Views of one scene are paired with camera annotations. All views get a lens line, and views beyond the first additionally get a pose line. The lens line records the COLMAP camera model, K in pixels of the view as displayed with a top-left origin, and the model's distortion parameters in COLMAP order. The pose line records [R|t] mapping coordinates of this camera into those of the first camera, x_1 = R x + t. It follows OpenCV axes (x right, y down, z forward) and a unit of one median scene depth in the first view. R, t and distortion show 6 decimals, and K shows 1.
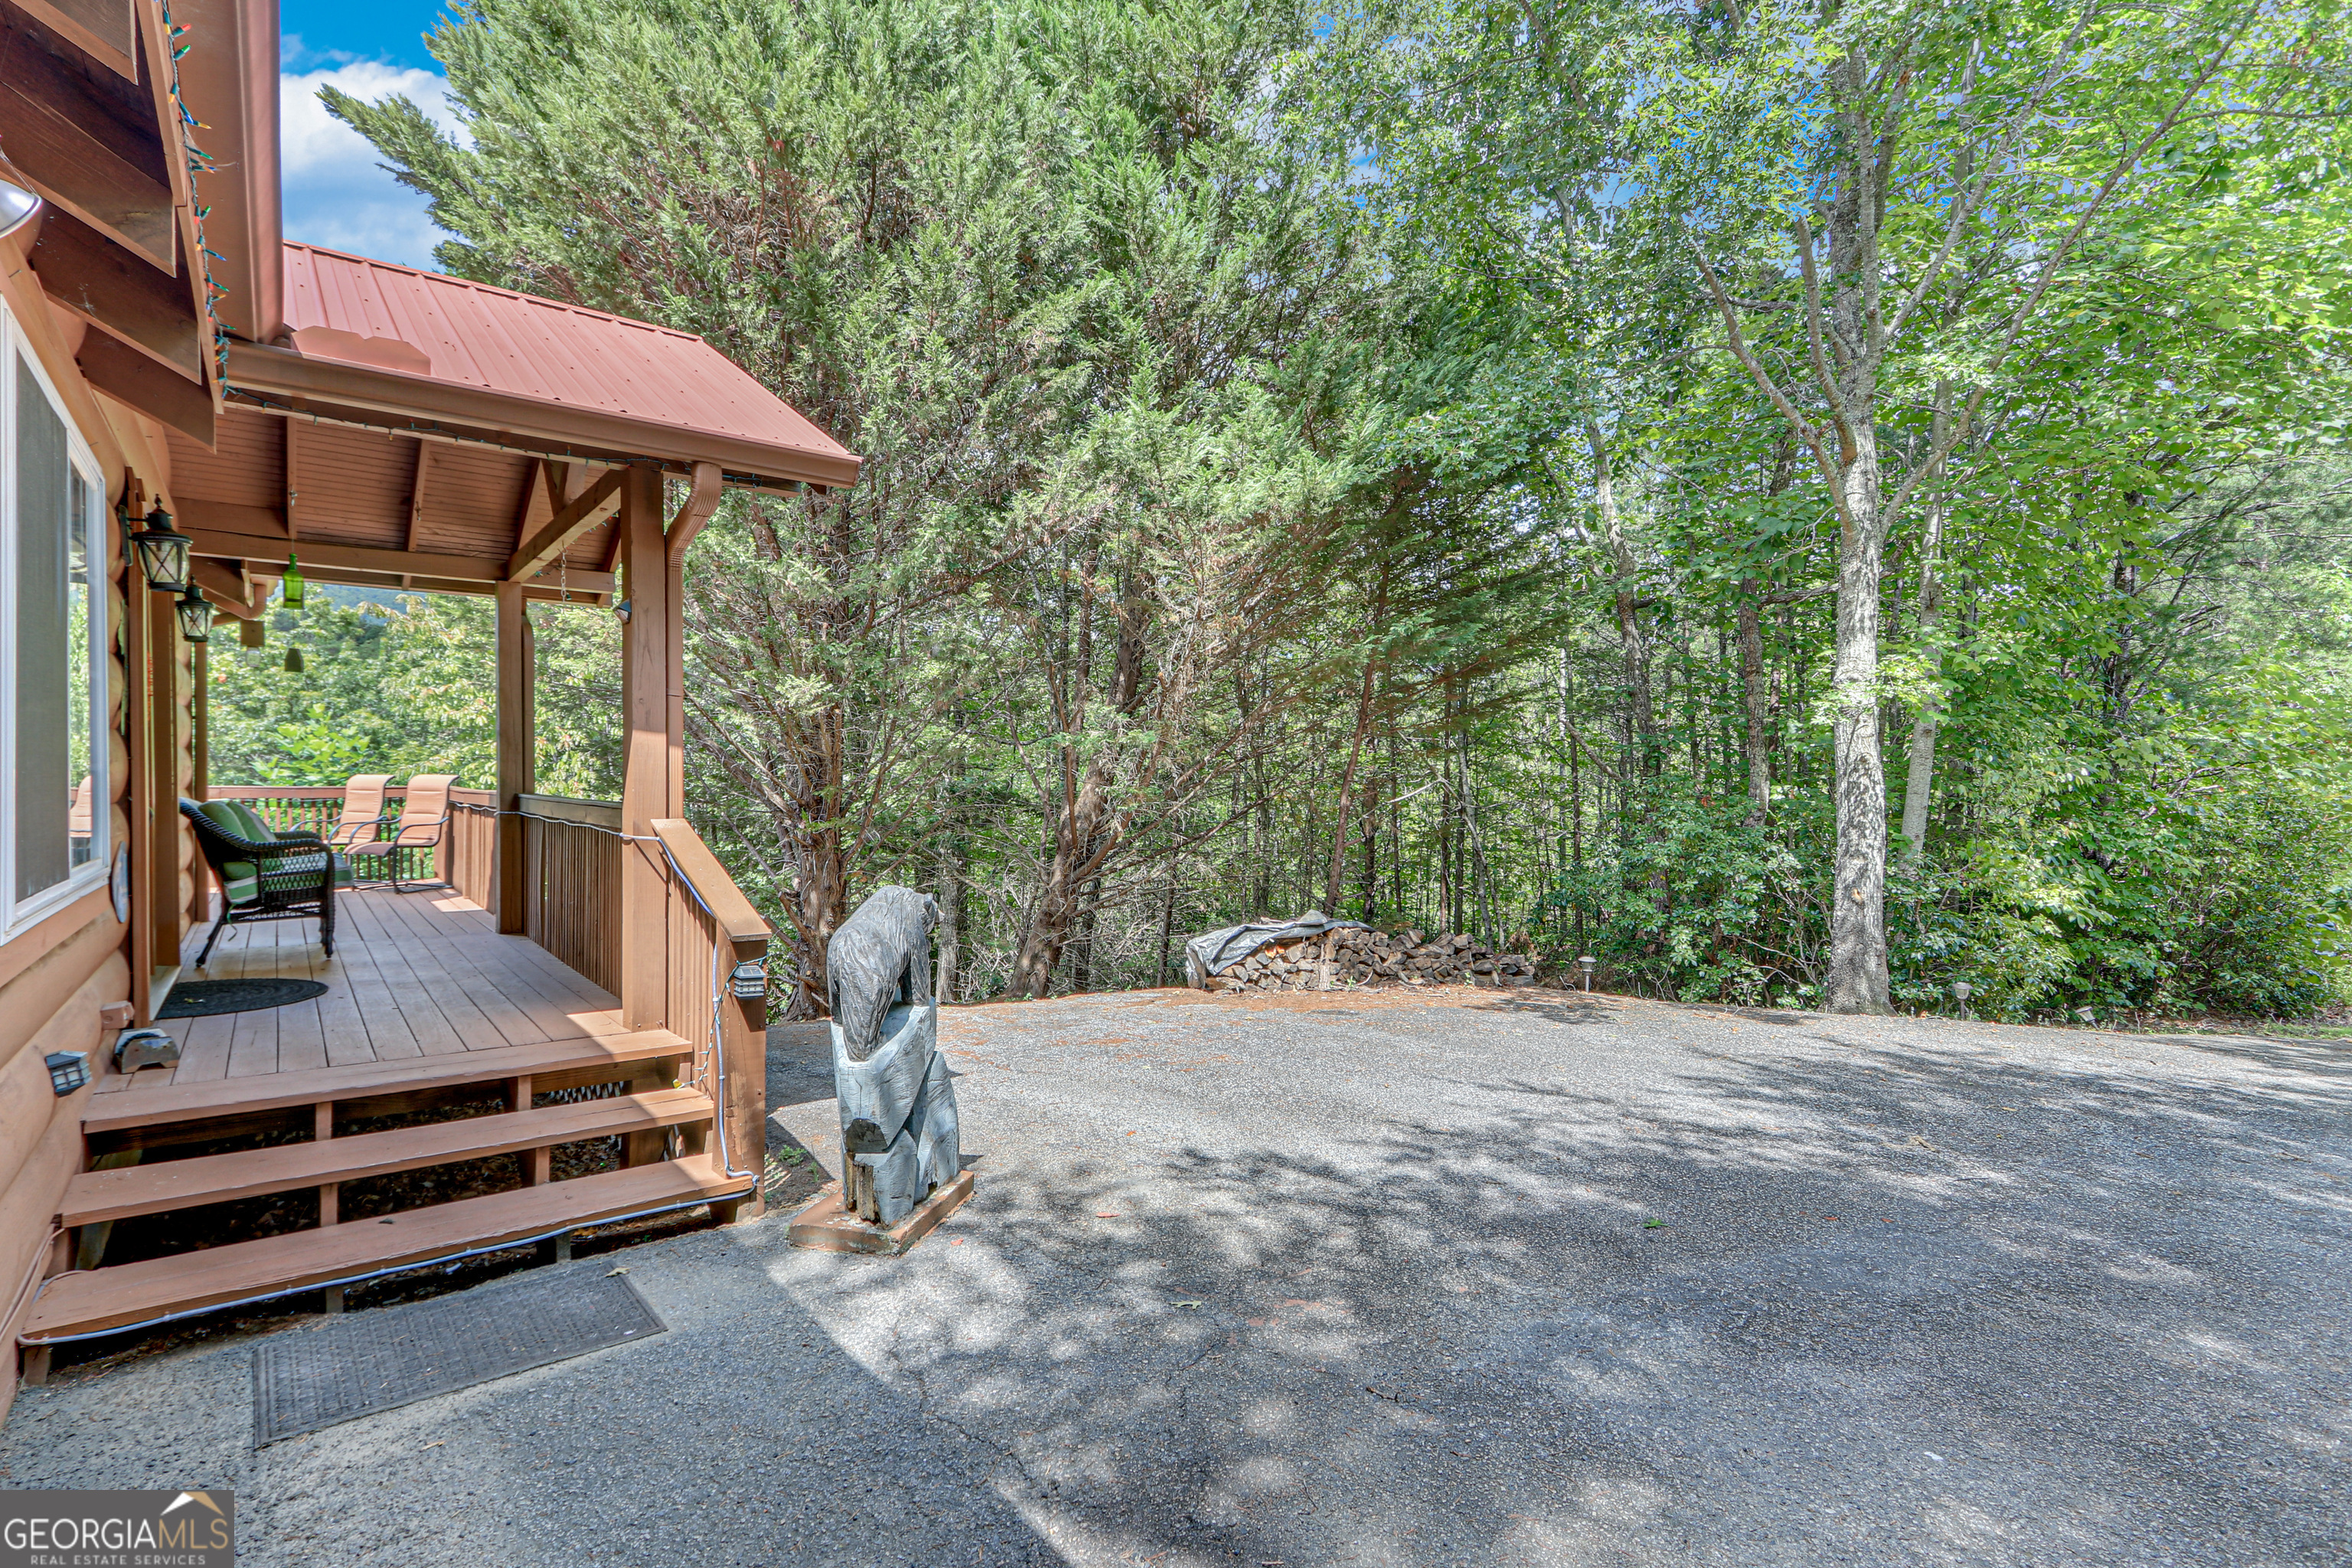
lens RADIAL K [[1089.6, 0, 1069.6], [0, 1089.6, 792.7], [0, 0, 1]] dist [0.001111, 0.000179]
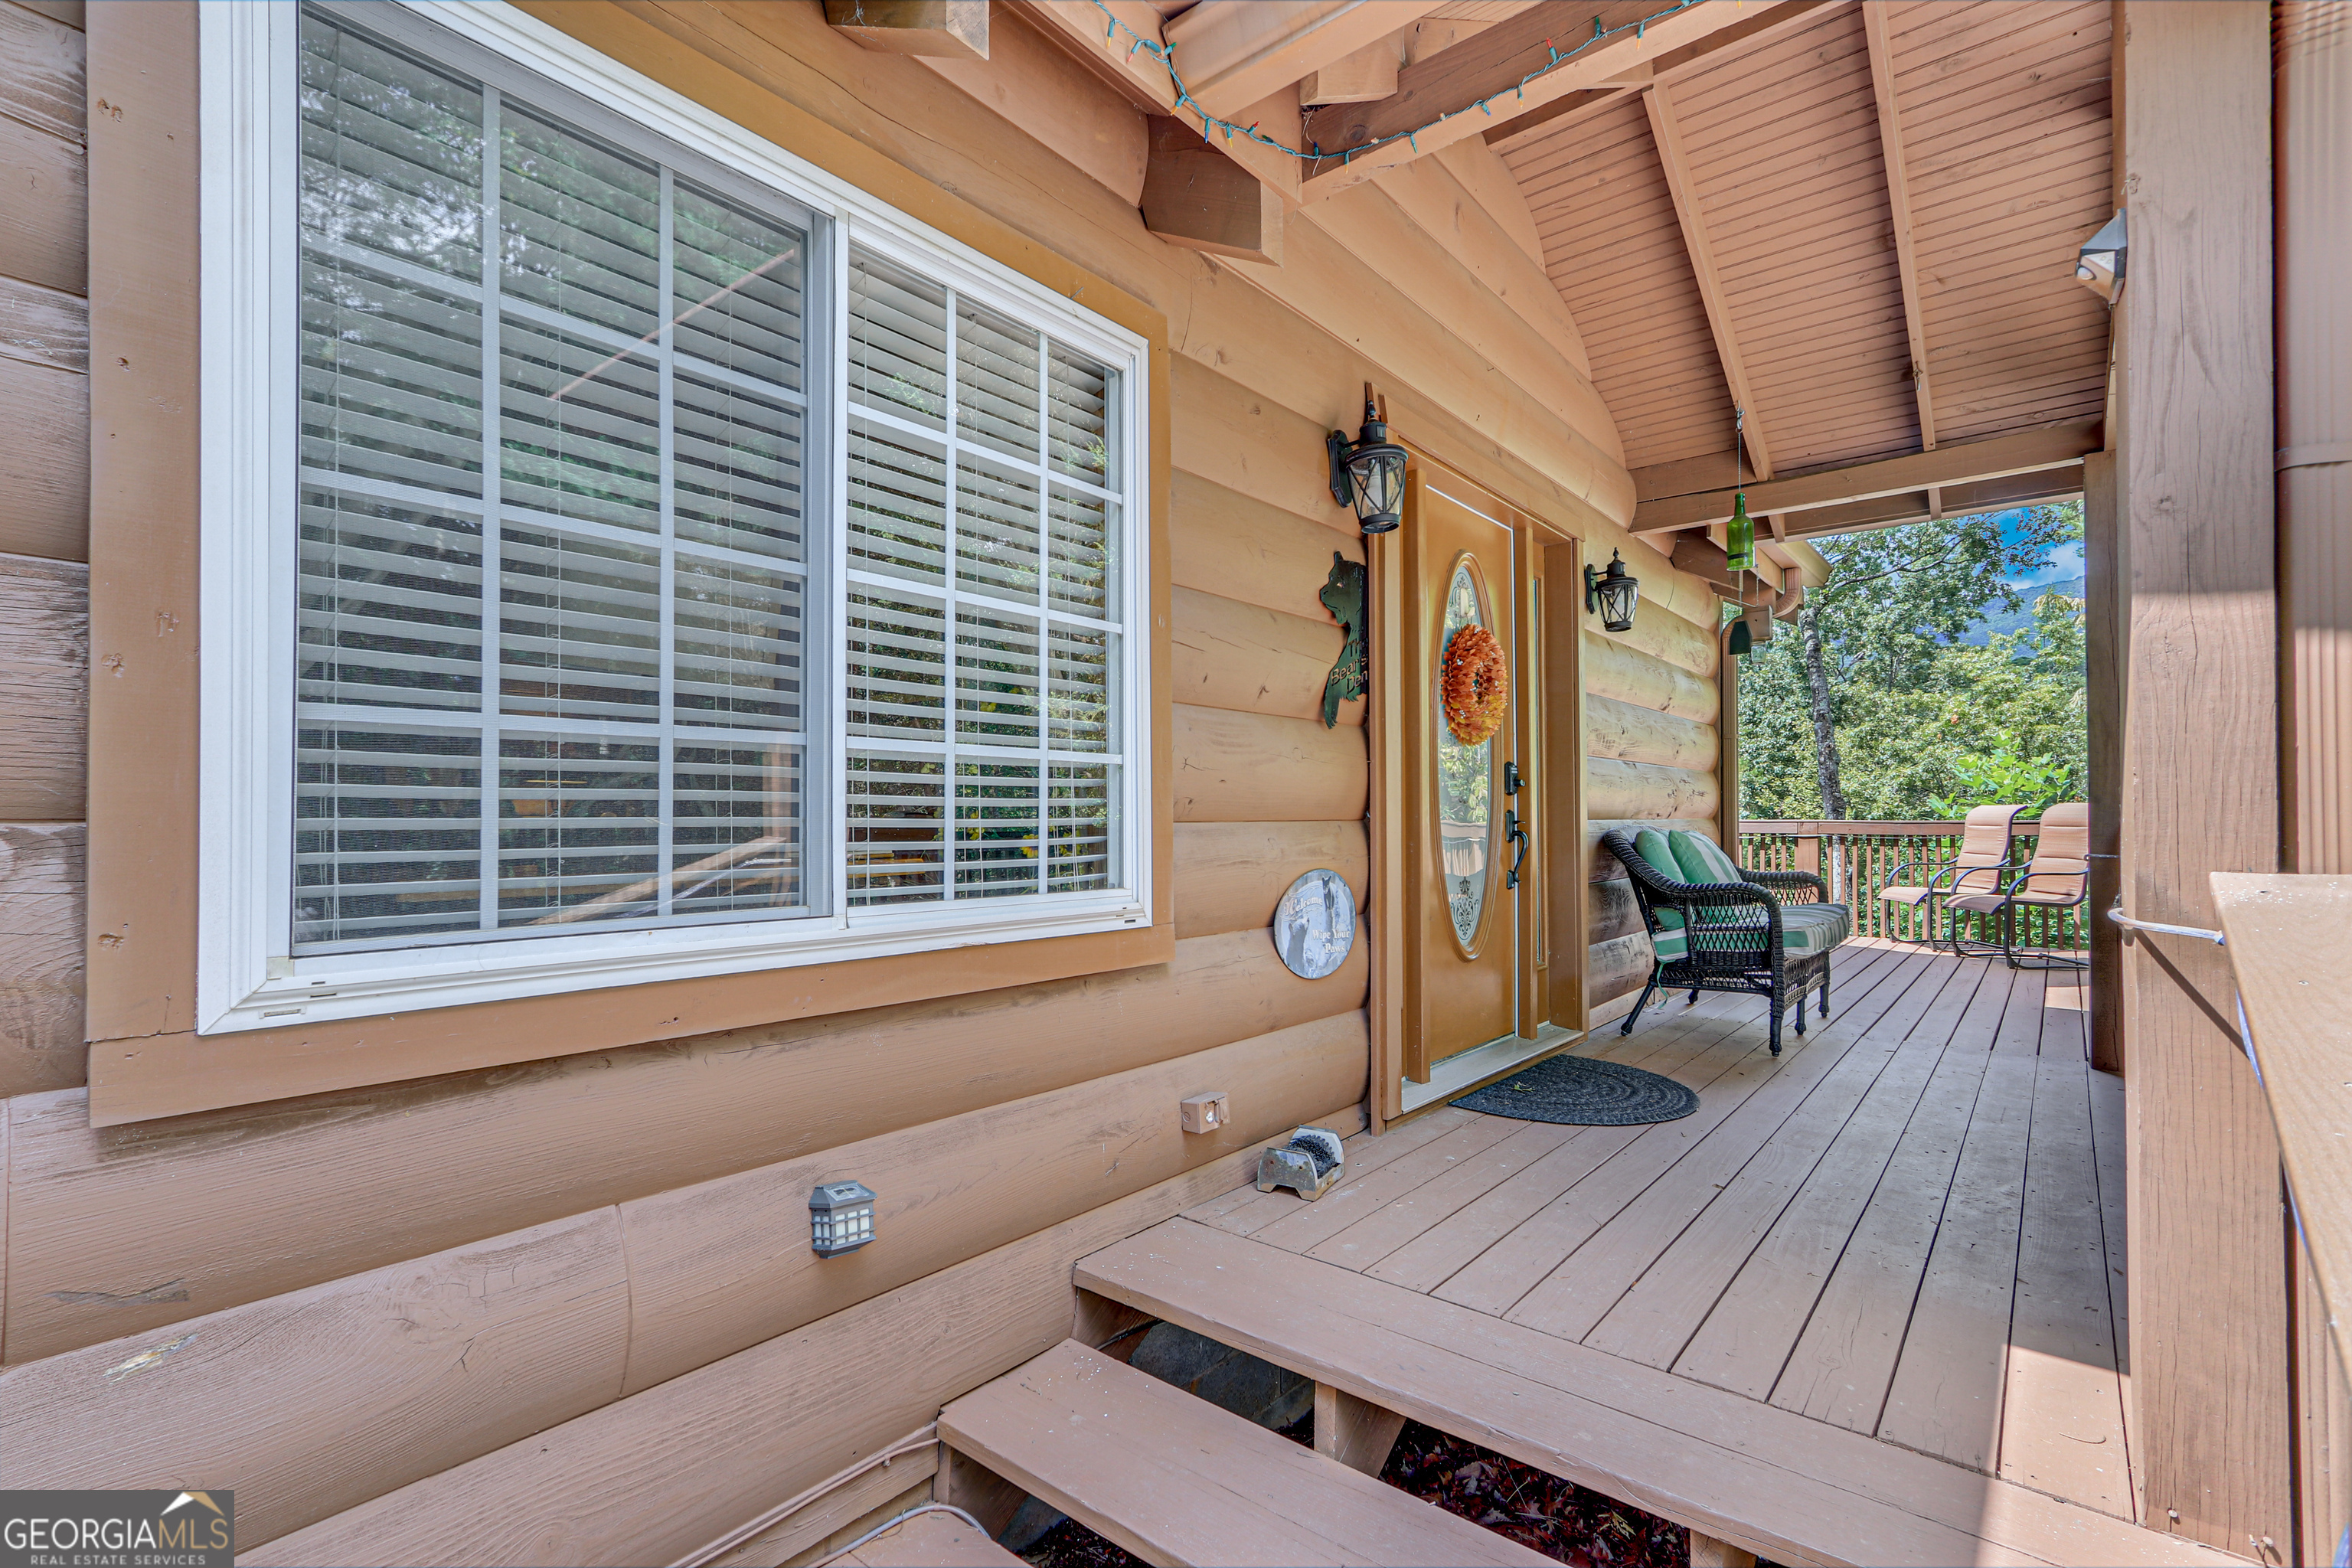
lens RADIAL K [[1066.0, 0, 1201.2], [0, 1066.0, 812.7], [0, 0, 1]] dist [0.014765, -0.000034]
pose [[0.263926, -0.011303, -0.964477, -0.047587], [-0.012419, 0.999809, -0.015116, 0.004706], [0.964463, 0.015967, 0.263736, 0.190713]]
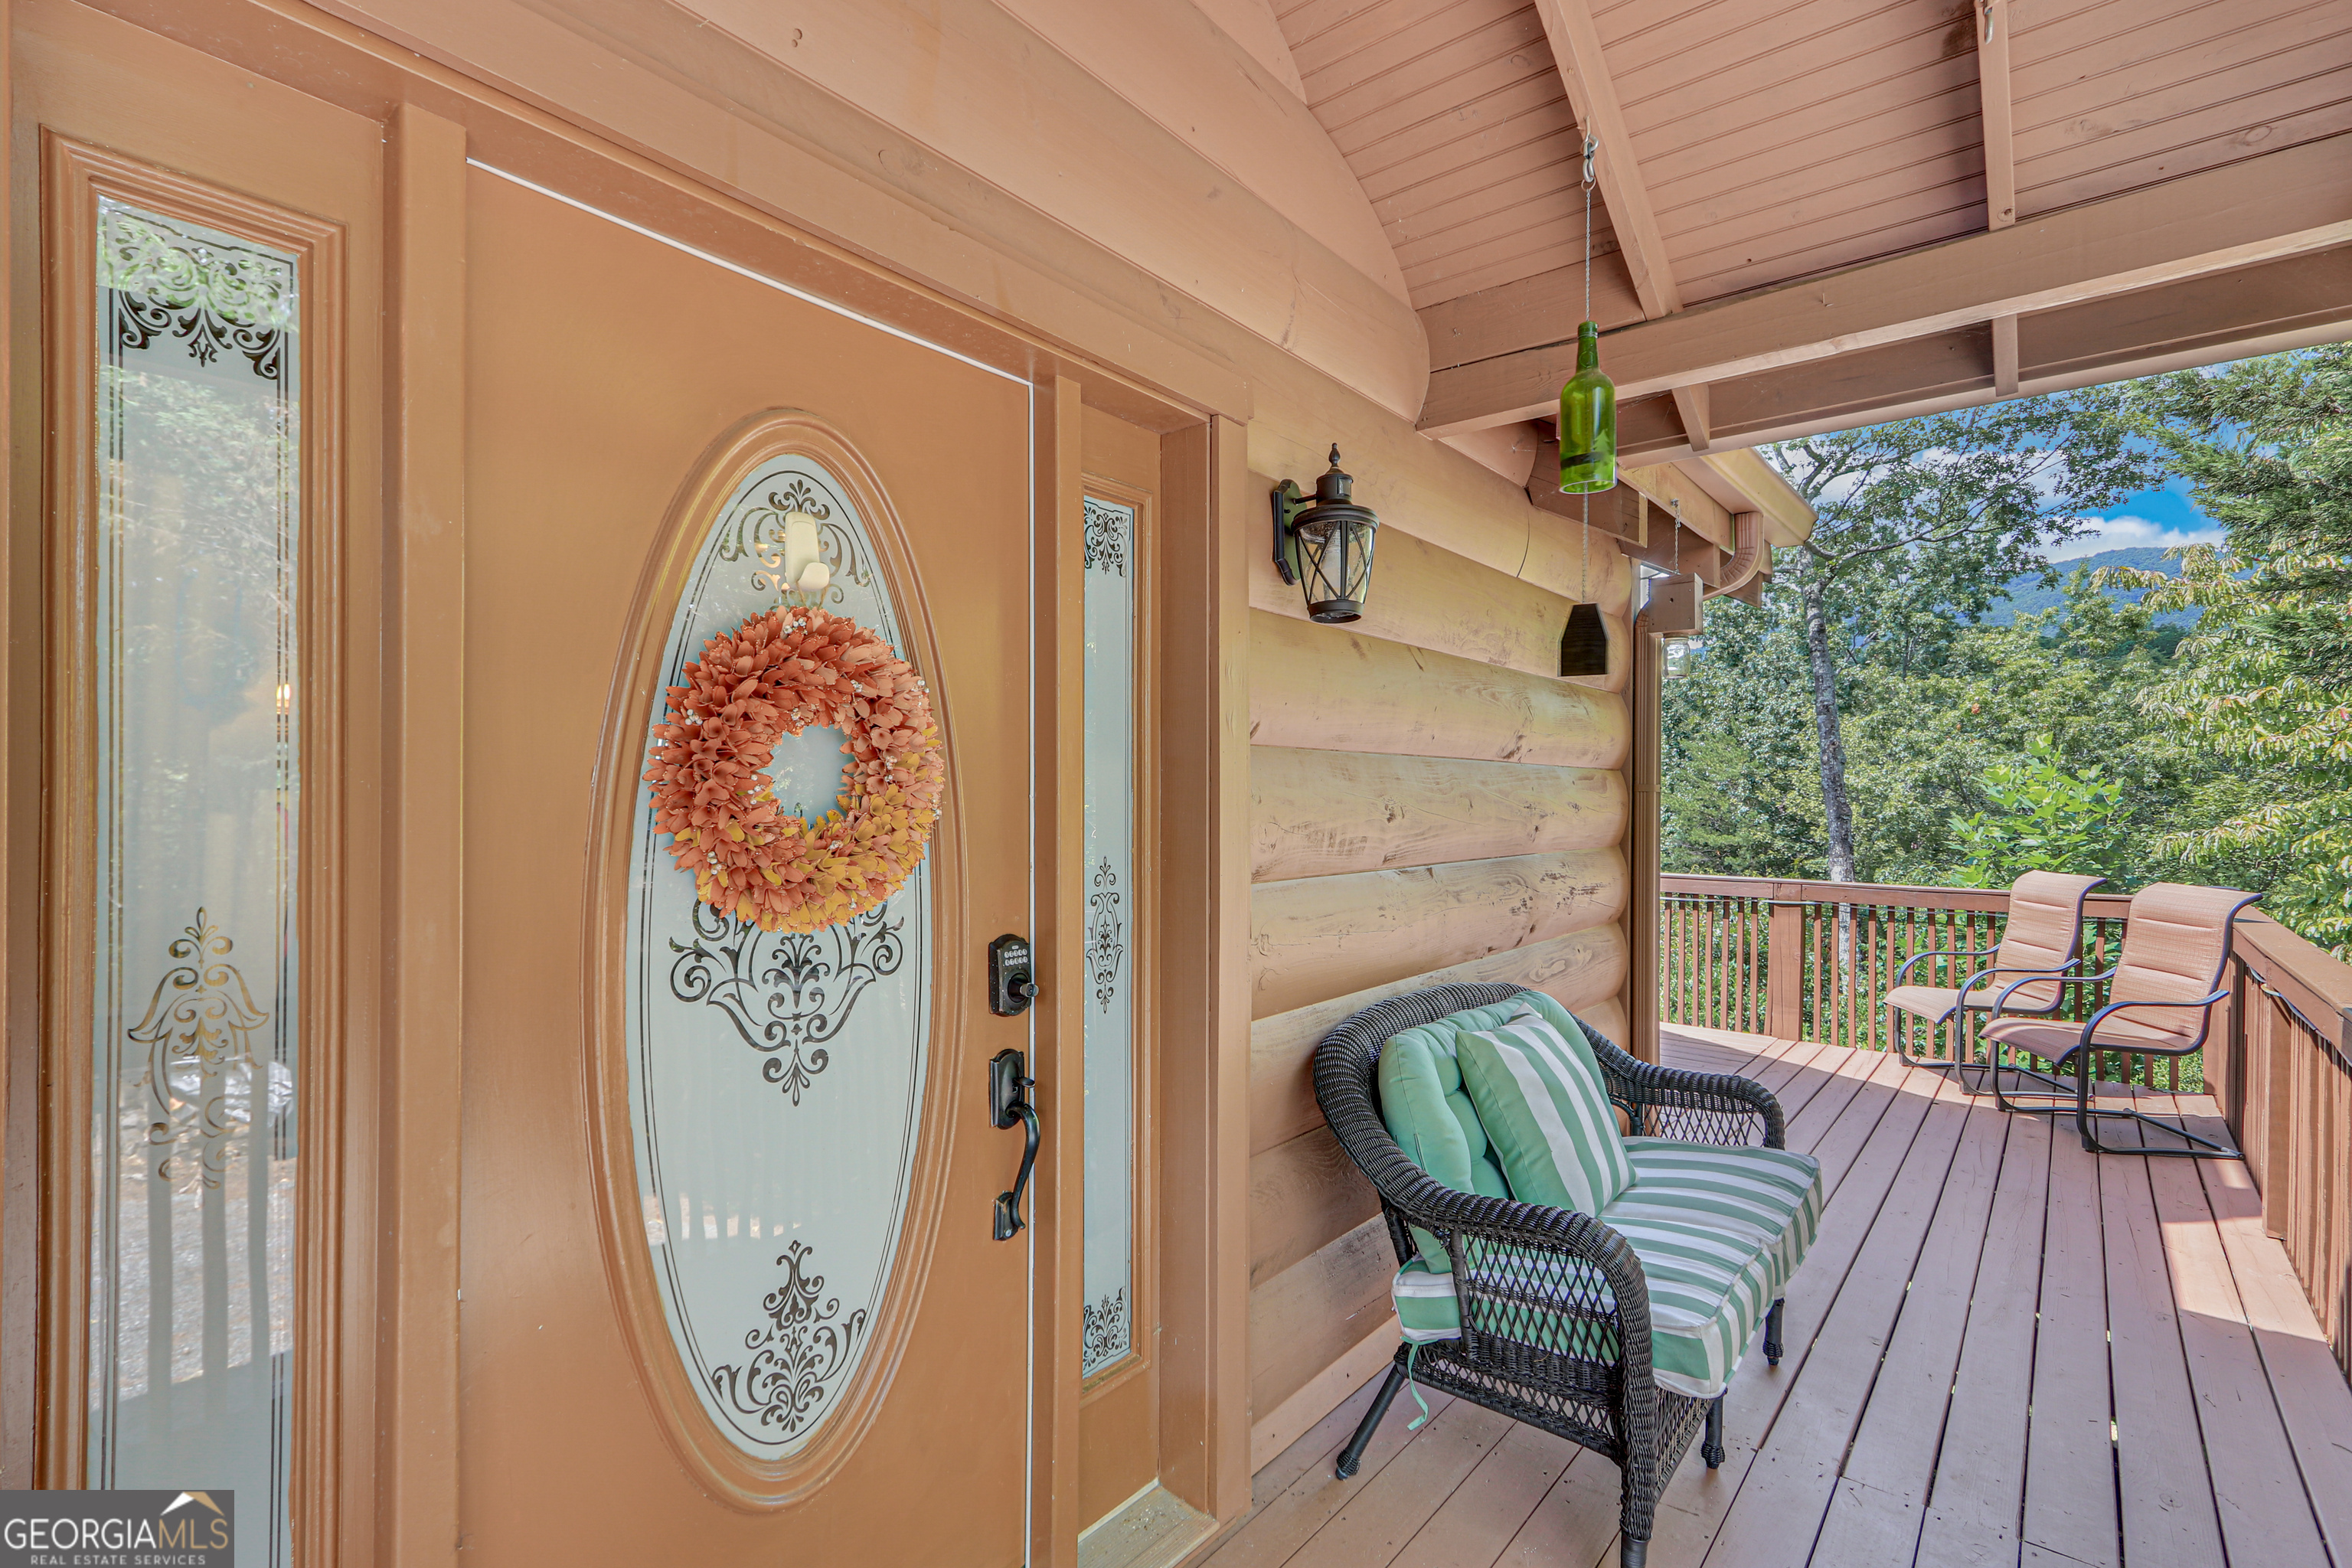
lens RADIAL K [[1097.5, 0, 1195.1], [0, 1097.5, 802.2], [0, 0, 1]] dist [0.004685, 0.000545]
pose [[0.263318, 0.003916, -0.964701, -0.172274], [-0.021943, 0.999757, -0.001931, -0.028165], [0.964459, 0.021677, 0.263340, 0.328034]]
